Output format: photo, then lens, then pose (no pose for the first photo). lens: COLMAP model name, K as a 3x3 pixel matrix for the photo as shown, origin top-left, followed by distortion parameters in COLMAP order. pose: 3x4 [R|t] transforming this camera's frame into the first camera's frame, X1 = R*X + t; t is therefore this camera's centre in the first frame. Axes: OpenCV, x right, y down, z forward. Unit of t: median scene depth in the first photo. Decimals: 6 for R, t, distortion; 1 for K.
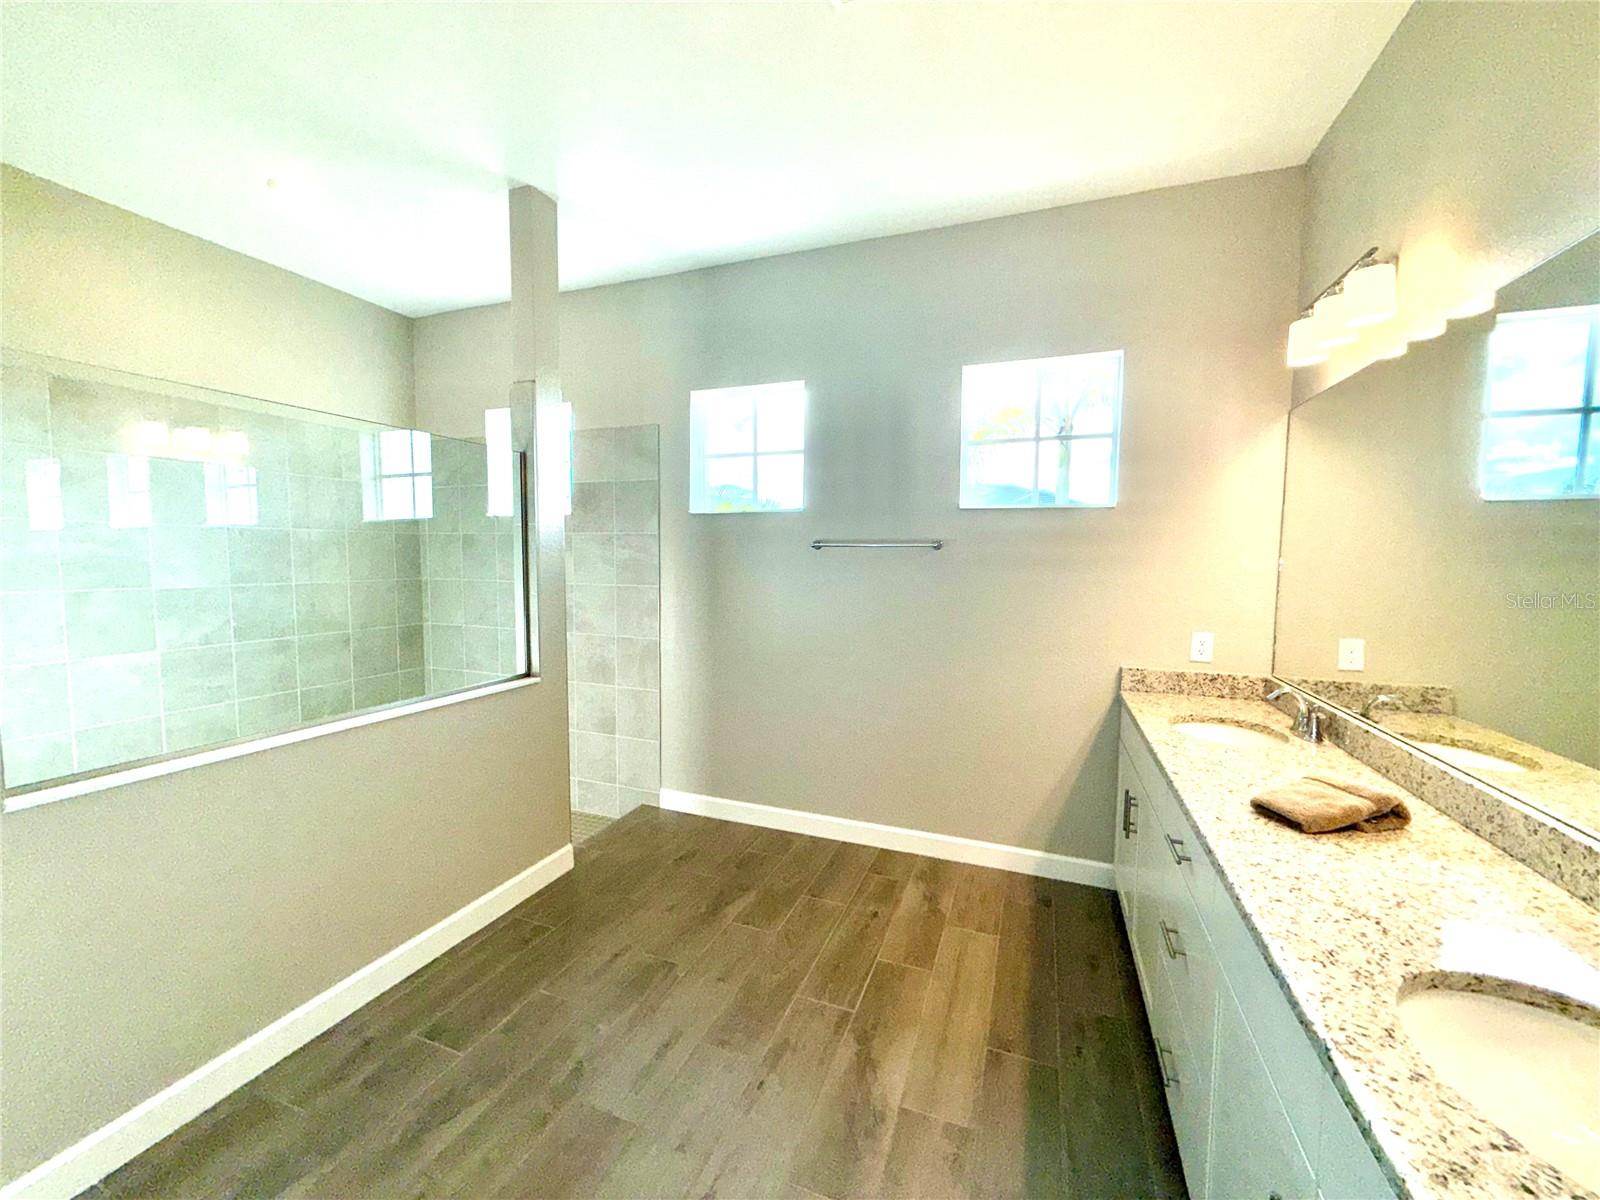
lens RADIAL K [[637.9, 0, 800.0], [0, 637.9, 600.0], [0, 0, 1]] dist [-0.002609, 0.000150]
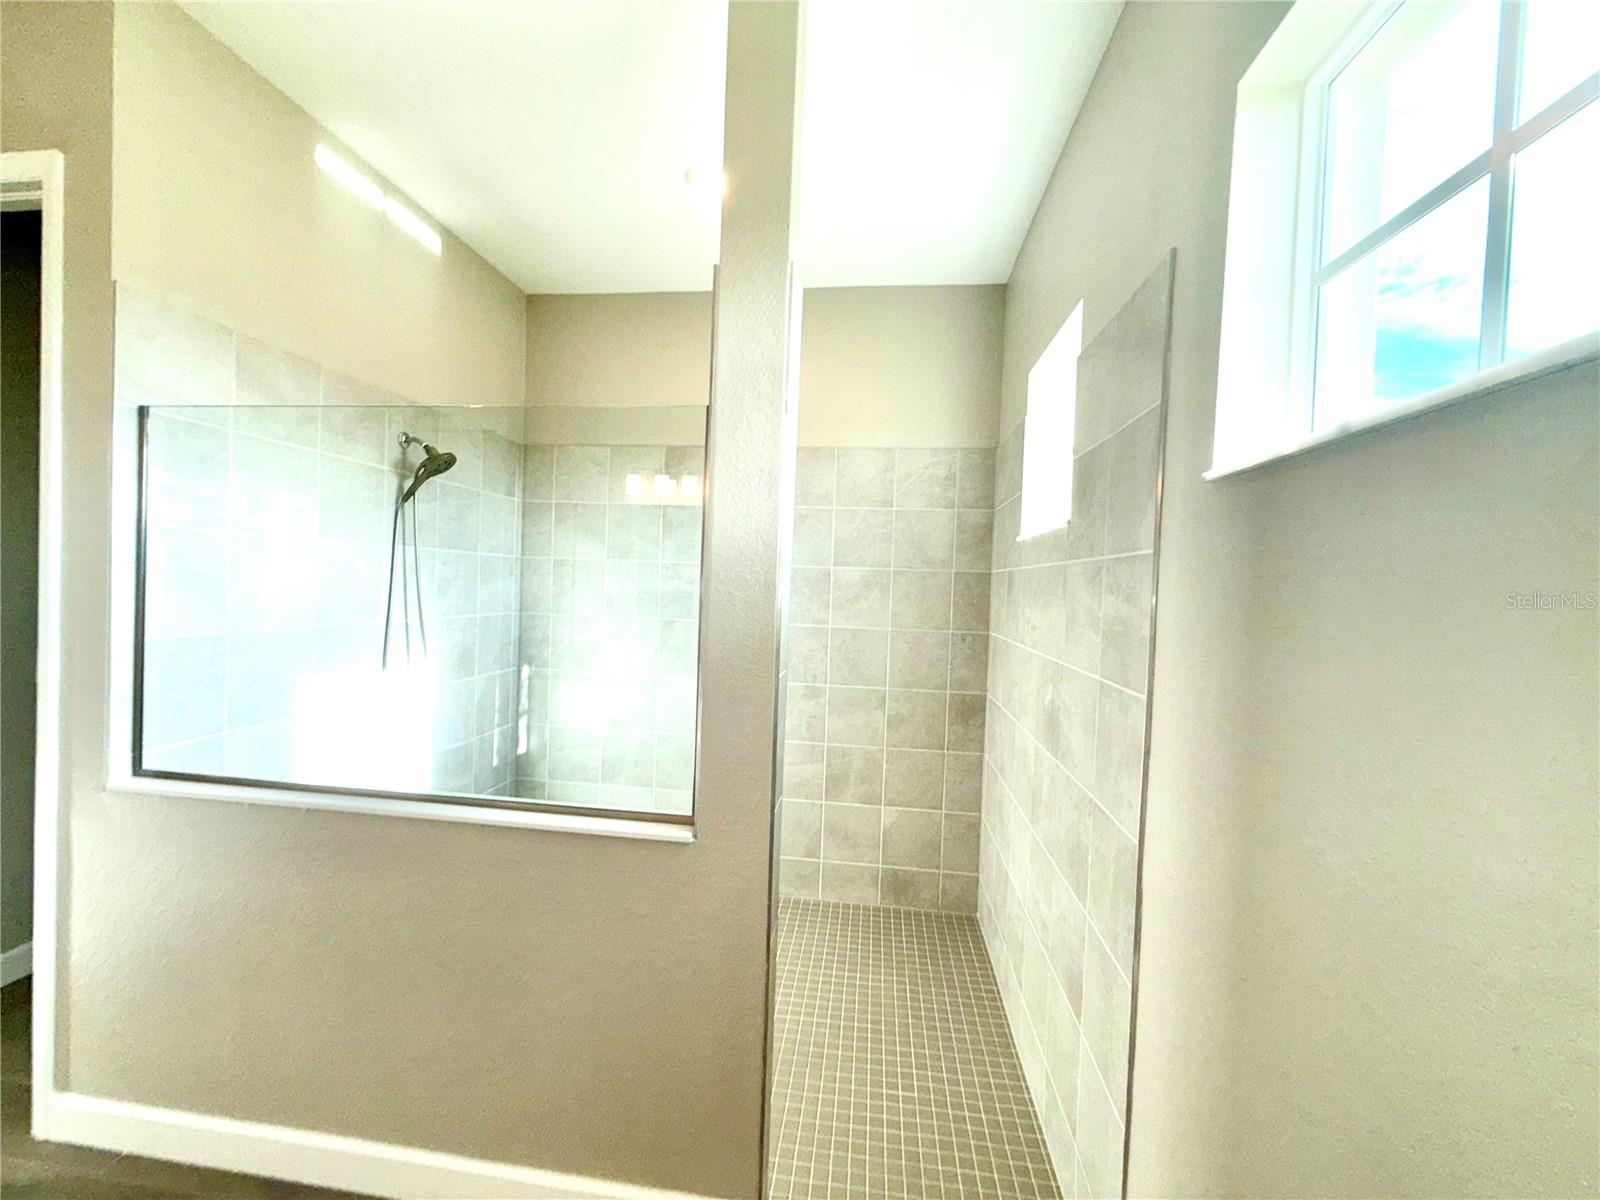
lens RADIAL K [[637.9, 0, 800.0], [0, 637.9, 600.0], [0, 0, 1]] dist [-0.002609, 0.000150]
pose [[0.241497, 0.021911, -0.970154, 0.078708], [-0.100183, 0.994966, -0.002466, -0.056158], [0.965216, 0.097788, 0.242476, 0.718313]]
